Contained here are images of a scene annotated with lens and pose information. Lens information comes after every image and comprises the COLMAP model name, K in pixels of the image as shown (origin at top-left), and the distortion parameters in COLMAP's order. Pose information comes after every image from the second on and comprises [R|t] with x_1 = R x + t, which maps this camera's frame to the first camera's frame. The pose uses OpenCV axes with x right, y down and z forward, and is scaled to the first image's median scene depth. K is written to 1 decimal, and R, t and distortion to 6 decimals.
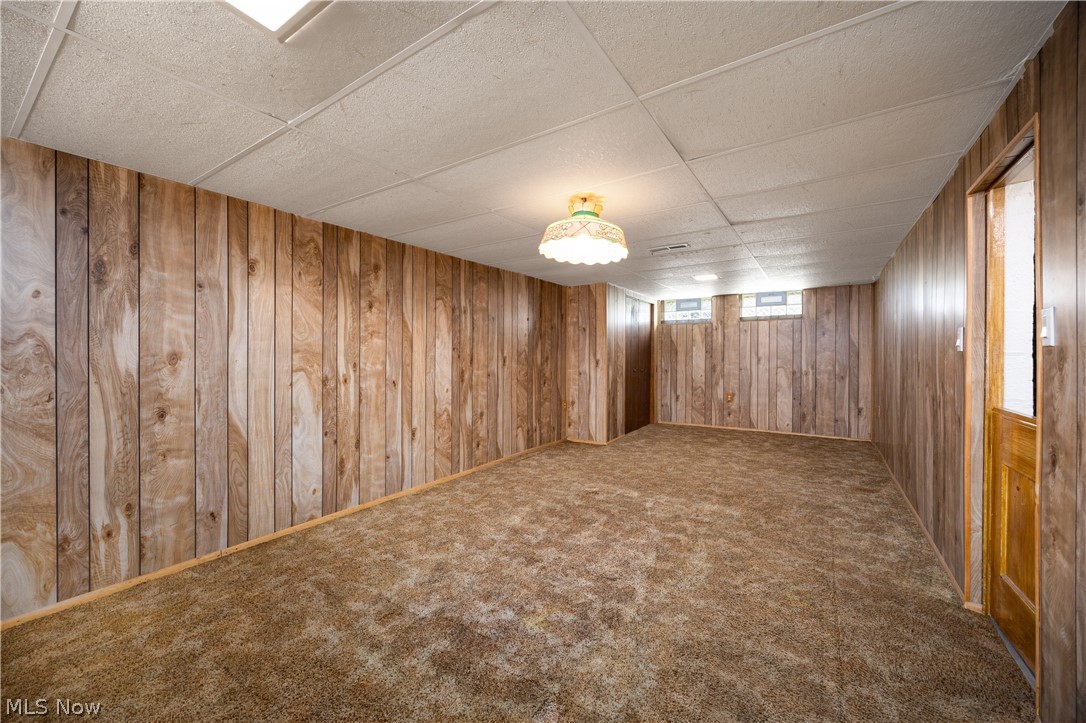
lens RADIAL K [[419.0, 0, 540.5], [0, 419.0, 357.1], [0, 0, 1]] dist [0.000188, -0.000064]
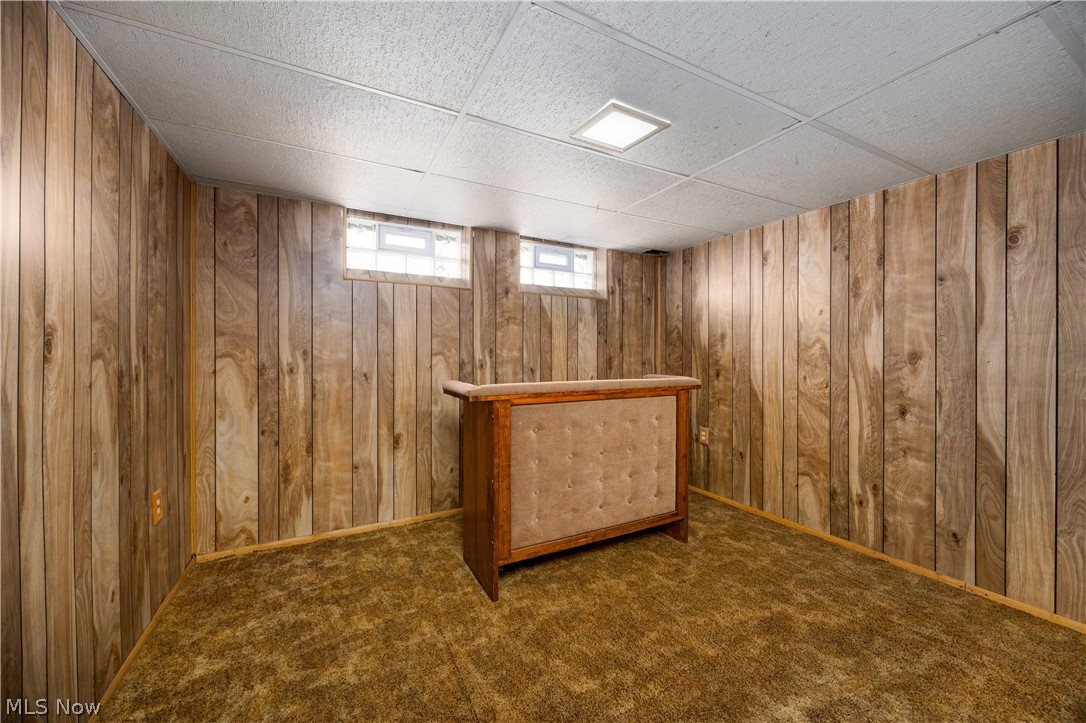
lens RADIAL K [[419.0, 0, 542.9], [0, 419.0, 356.6], [0, 0, 1]] dist [0.000188, -0.000064]
pose [[-0.472337, 0.003237, -0.881412, 0.432416], [-0.002602, 0.999984, 0.005067, -0.002708], [0.881414, 0.004687, -0.472321, 0.701950]]
